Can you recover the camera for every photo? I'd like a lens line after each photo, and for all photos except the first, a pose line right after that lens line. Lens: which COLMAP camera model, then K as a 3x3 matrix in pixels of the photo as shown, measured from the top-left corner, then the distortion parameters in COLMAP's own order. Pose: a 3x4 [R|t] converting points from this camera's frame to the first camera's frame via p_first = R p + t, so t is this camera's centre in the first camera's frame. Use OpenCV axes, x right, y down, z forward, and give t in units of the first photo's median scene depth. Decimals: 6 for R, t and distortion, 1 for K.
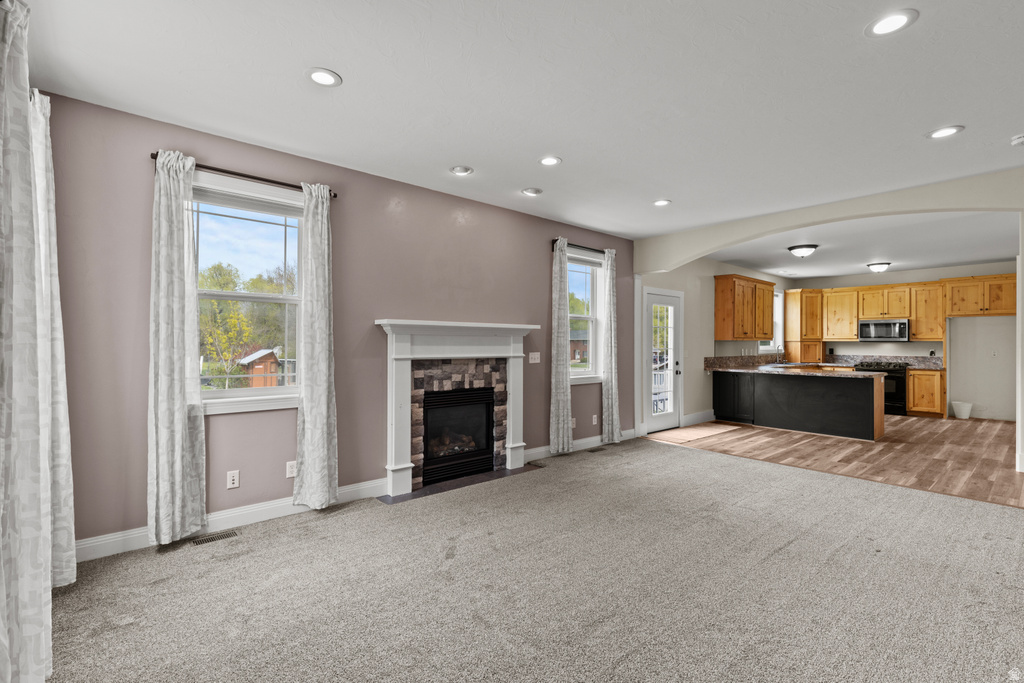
lens RADIAL K [[496.7, 0, 506.0], [0, 496.7, 339.8], [0, 0, 1]] dist [0.003854, 0.000104]
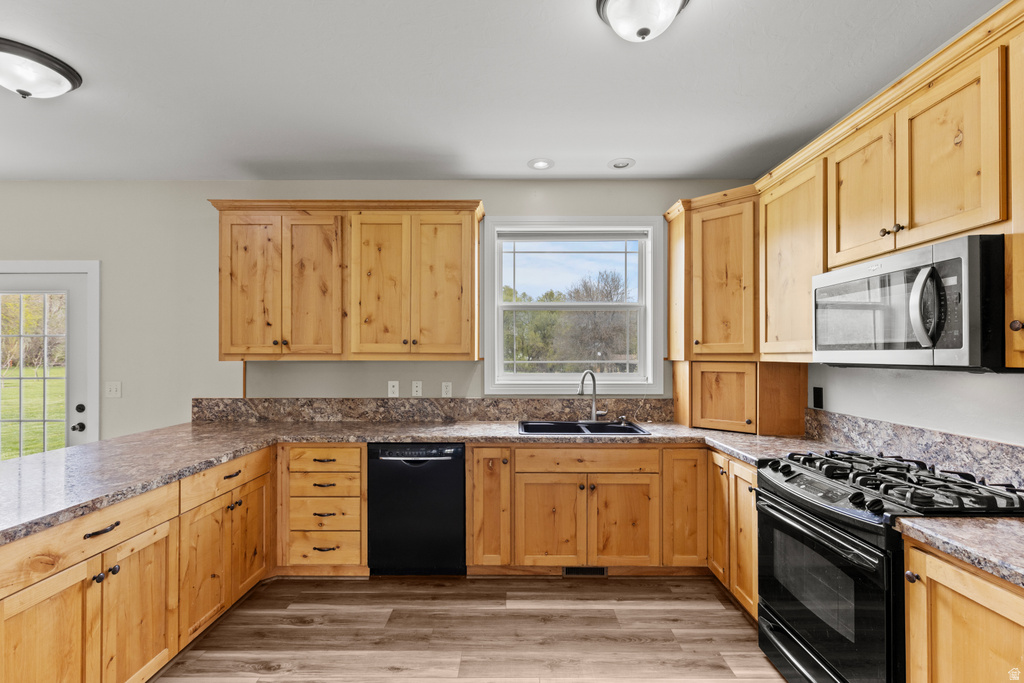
lens RADIAL K [[466.6, 0, 518.6], [0, 466.6, 350.6], [0, 0, 1]] dist [0.004210, -0.000354]
pose [[0.732913, -0.009717, -0.680253, 0.782130], [0.004809, 0.999947, -0.009102, -0.002070], [0.680306, 0.003400, 0.732920, 0.762327]]
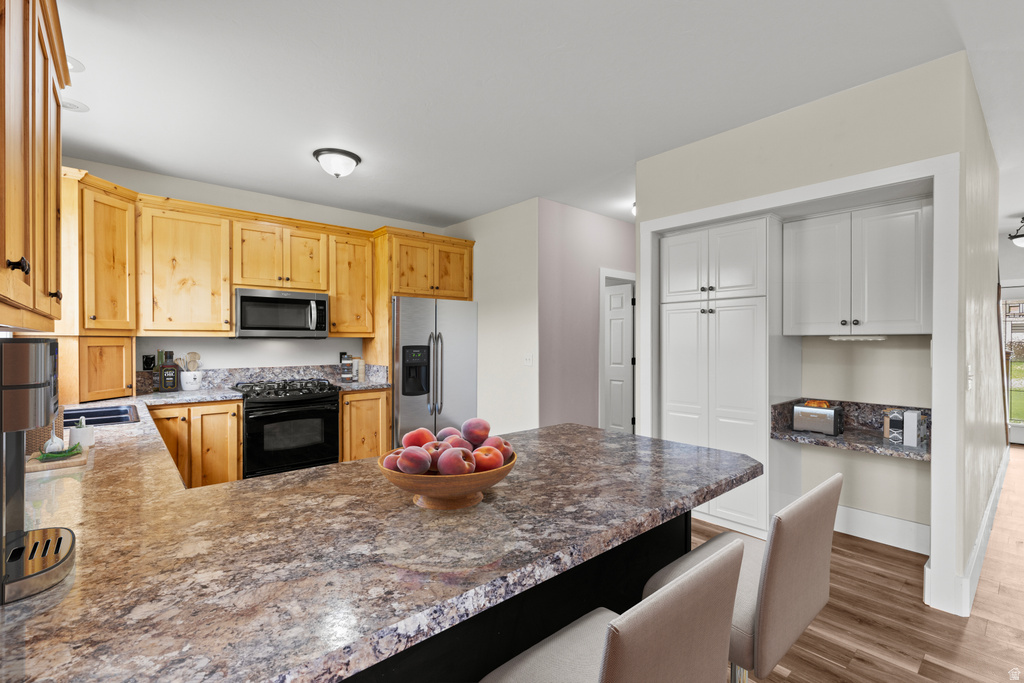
lens RADIAL K [[466.6, 0, 526.0], [0, 466.6, 342.7], [0, 0, 1]] dist [0.004210, -0.000354]
pose [[-0.000382, -0.006625, 0.999978, 0.318343], [-0.003126, 0.999973, 0.006624, 0.004558], [-0.999995, -0.003124, -0.000403, 0.777007]]
